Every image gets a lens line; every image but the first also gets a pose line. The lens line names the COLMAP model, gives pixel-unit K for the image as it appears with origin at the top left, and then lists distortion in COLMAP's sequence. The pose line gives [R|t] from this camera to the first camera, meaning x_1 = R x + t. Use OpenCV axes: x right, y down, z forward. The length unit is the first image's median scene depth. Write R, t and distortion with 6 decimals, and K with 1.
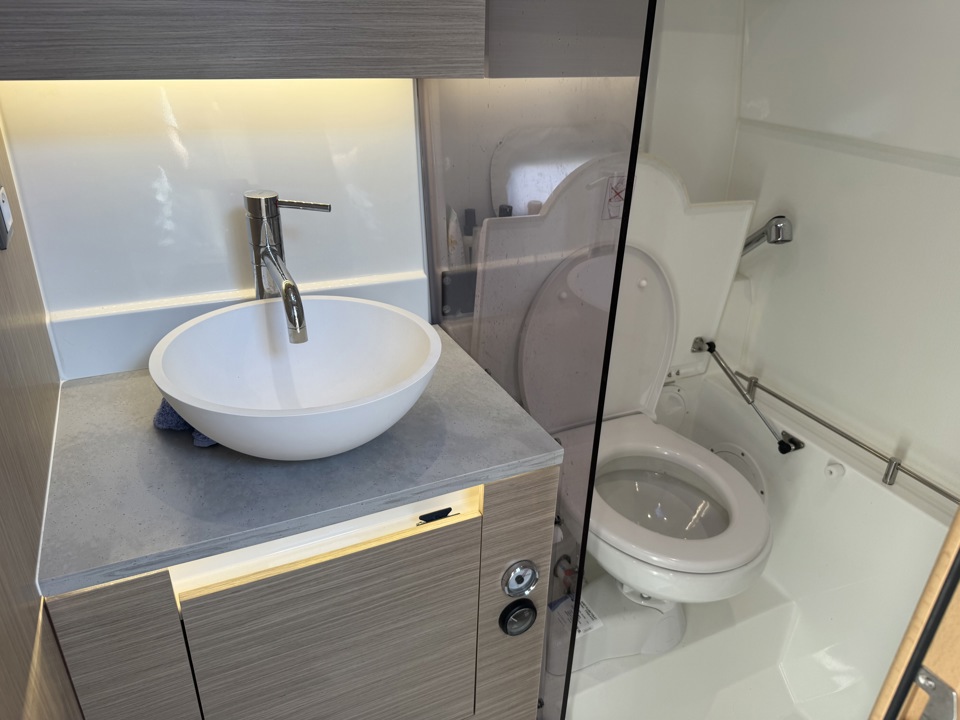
lens RADIAL K [[682.2, 0, 484.6], [0, 682.2, 359.6], [0, 0, 1]] dist [0.007742, -0.016490]
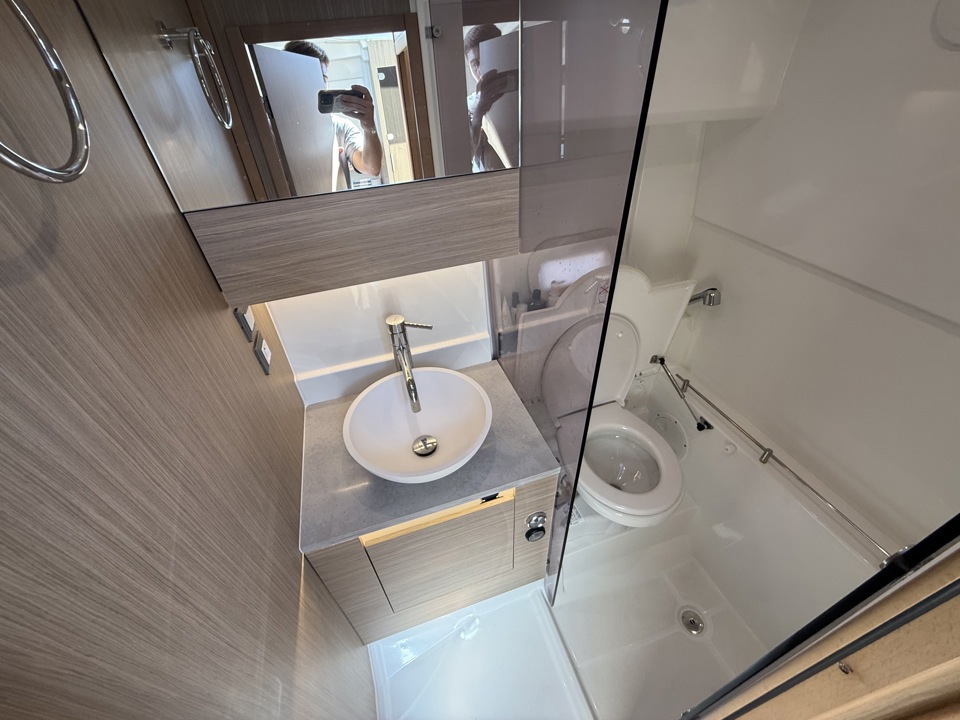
lens RADIAL K [[385.2, 0, 474.7], [0, 385.2, 354.3], [0, 0, 1]] dist [-0.009920, 0.002407]
pose [[0.986475, 0.018338, -0.162881, 0.038484], [0.015087, 0.979345, 0.201632, -0.273371], [0.163214, -0.201363, 0.965823, 0.022232]]
